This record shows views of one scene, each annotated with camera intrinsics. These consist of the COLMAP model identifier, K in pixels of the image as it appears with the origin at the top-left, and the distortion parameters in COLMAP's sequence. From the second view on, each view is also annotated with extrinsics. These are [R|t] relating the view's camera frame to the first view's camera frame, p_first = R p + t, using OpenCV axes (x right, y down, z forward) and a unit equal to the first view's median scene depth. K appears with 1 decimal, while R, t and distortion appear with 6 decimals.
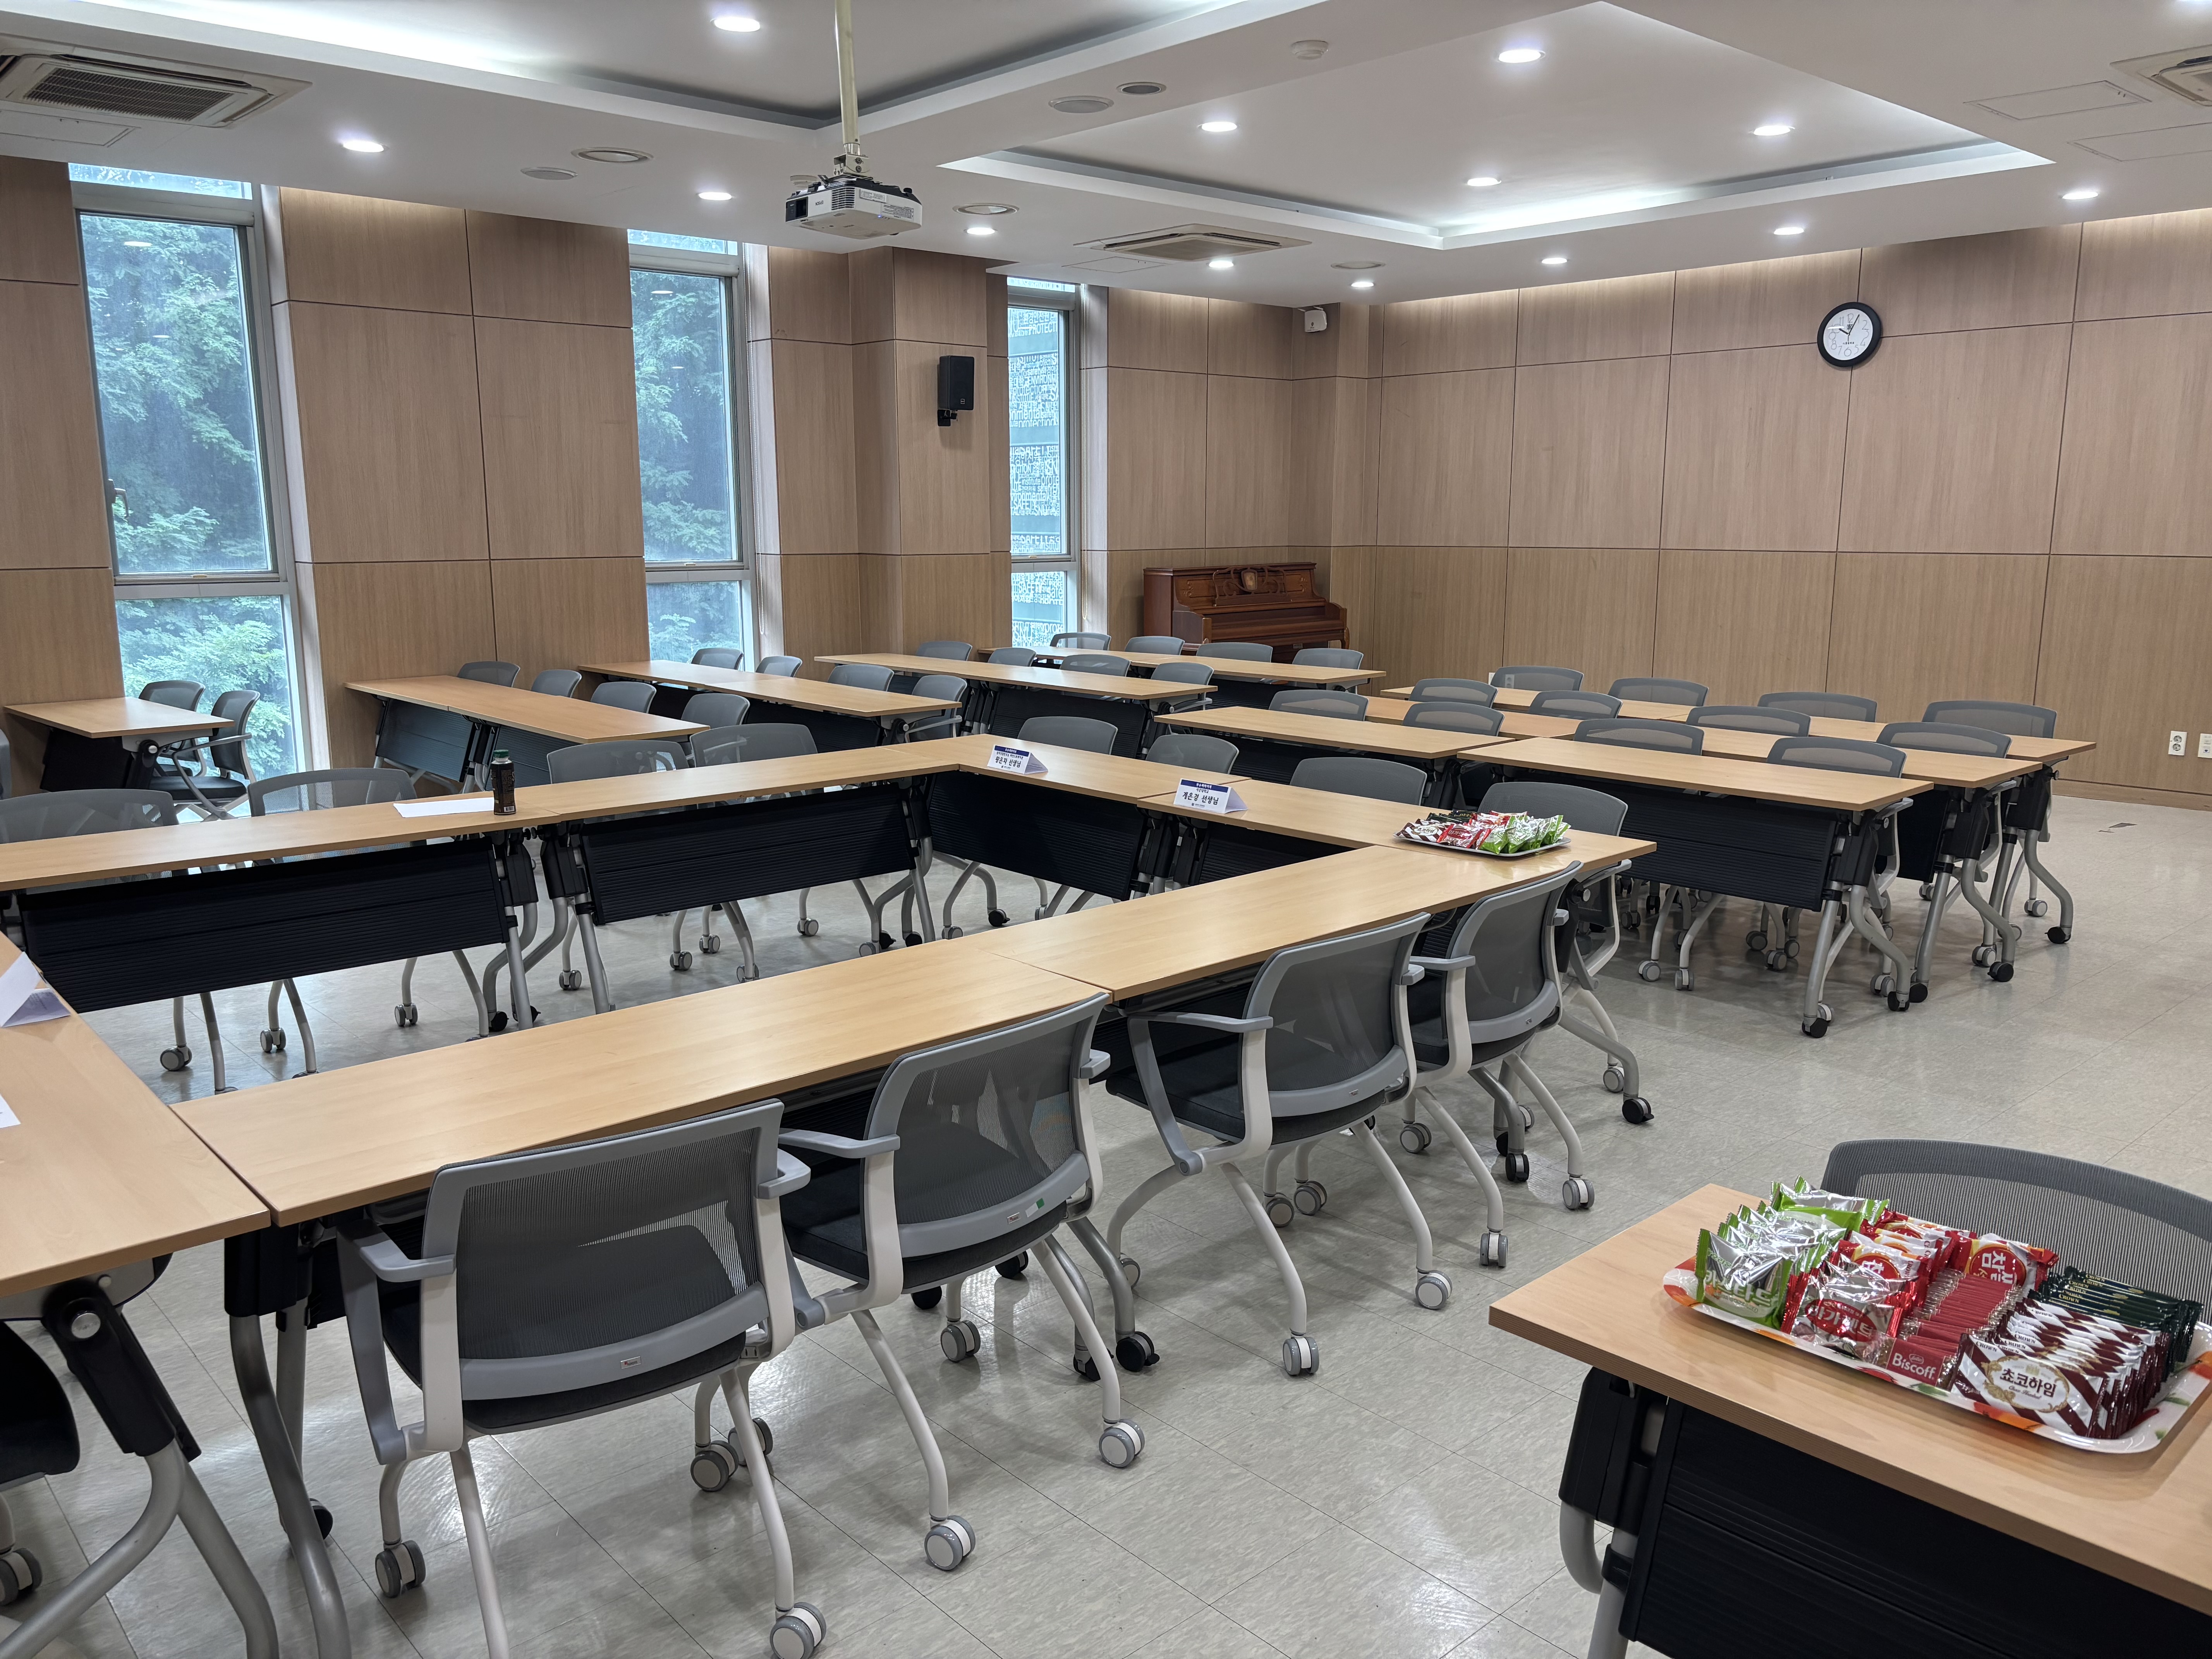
lens RADIAL K [[1677.2, 0, 1106.0], [0, 1677.2, 829.5], [0, 0, 1]] dist [0.011488, -0.006346]
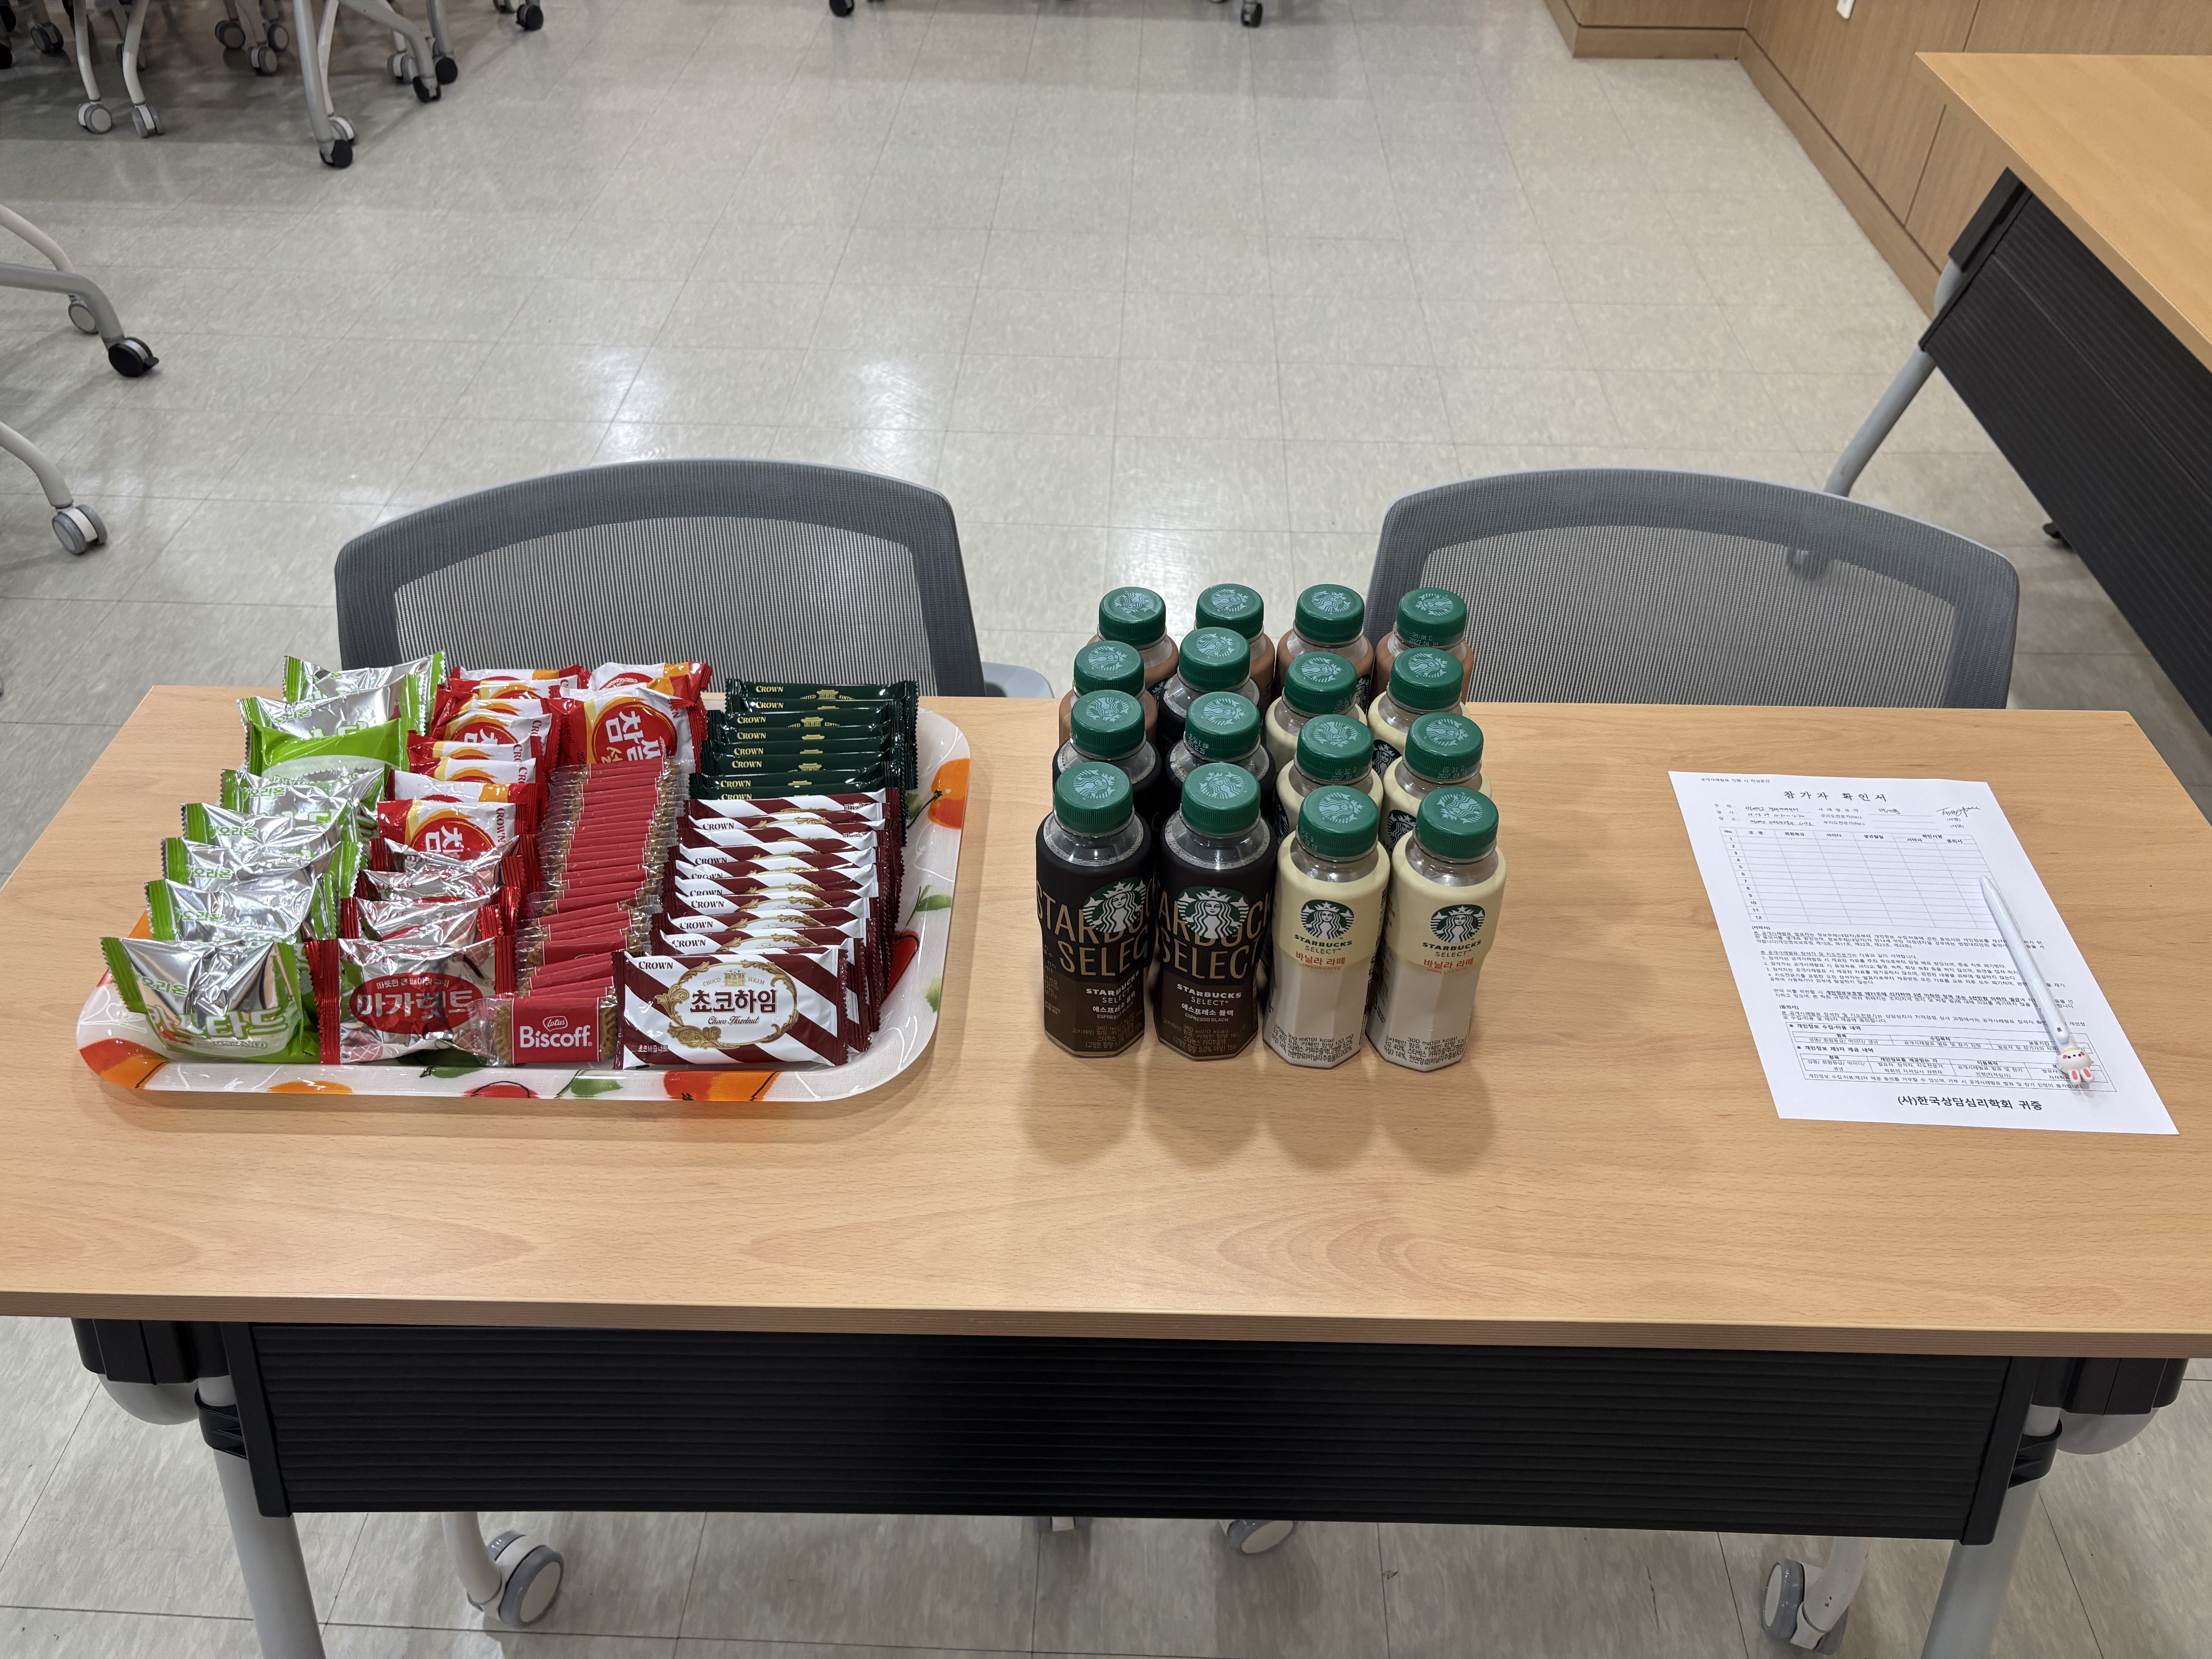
lens RADIAL K [[1688.8, 0, 1105.2], [0, 1688.8, 750.5], [0, 0, 1]] dist [0.009985, 0.003968]
pose [[0.693993, -0.454767, 0.558176, 0.068419], [0.131859, 0.842432, 0.522419, -0.006800], [-0.707804, -0.288954, 0.644607, 0.108720]]
